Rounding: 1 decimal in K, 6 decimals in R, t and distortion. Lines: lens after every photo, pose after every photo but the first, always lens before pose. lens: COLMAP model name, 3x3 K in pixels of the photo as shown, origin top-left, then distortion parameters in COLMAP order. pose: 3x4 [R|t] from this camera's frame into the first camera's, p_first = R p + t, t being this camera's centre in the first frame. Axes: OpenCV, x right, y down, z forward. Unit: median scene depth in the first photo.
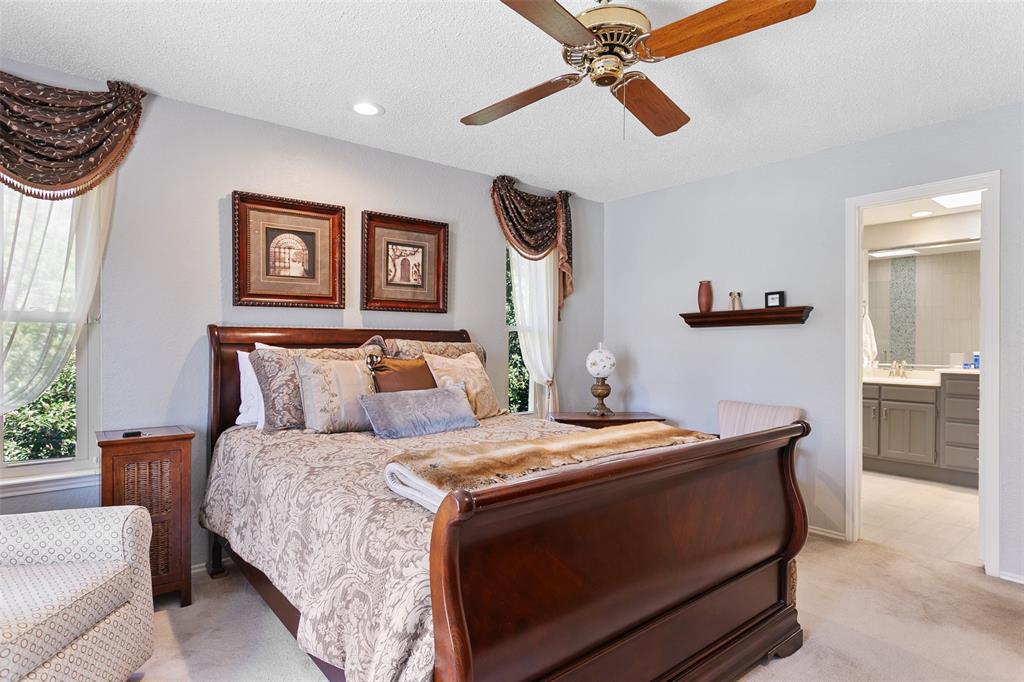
lens RADIAL K [[559.2, 0, 511.0], [0, 559.2, 320.7], [0, 0, 1]] dist [0.002545, 0.000585]
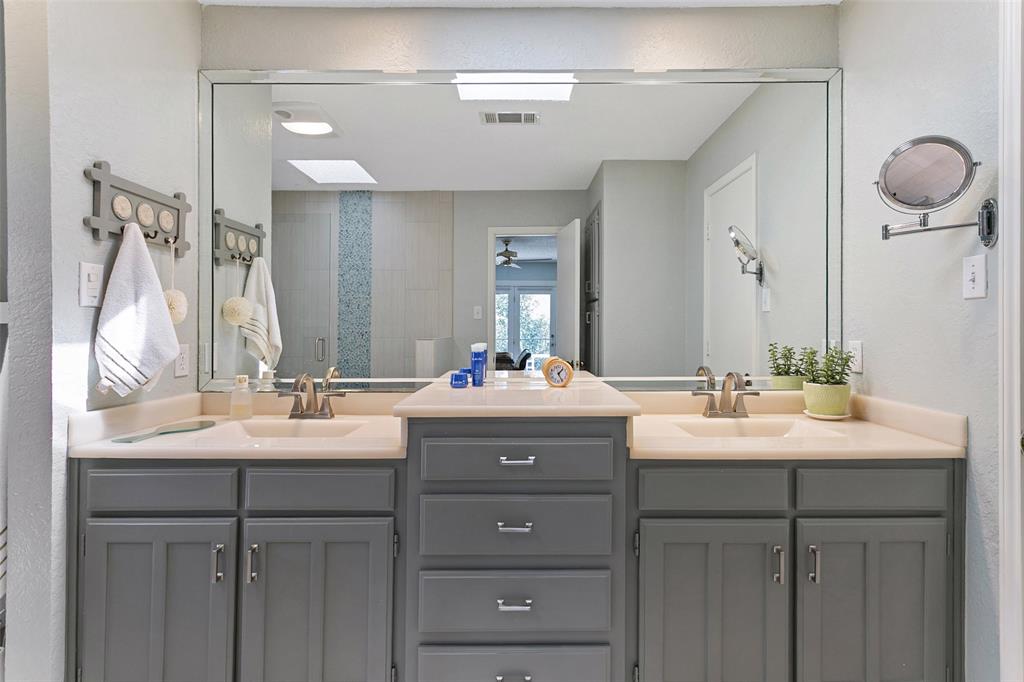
lens RADIAL K [[492.5, 0, 515.6], [0, 492.5, 334.6], [0, 0, 1]] dist [-0.001878, -0.000168]
pose [[0.632038, -0.023136, 0.774592, 0.547736], [-0.019920, 0.998739, 0.046085, 0.030977], [-0.774682, -0.044557, 0.630780, 0.721997]]
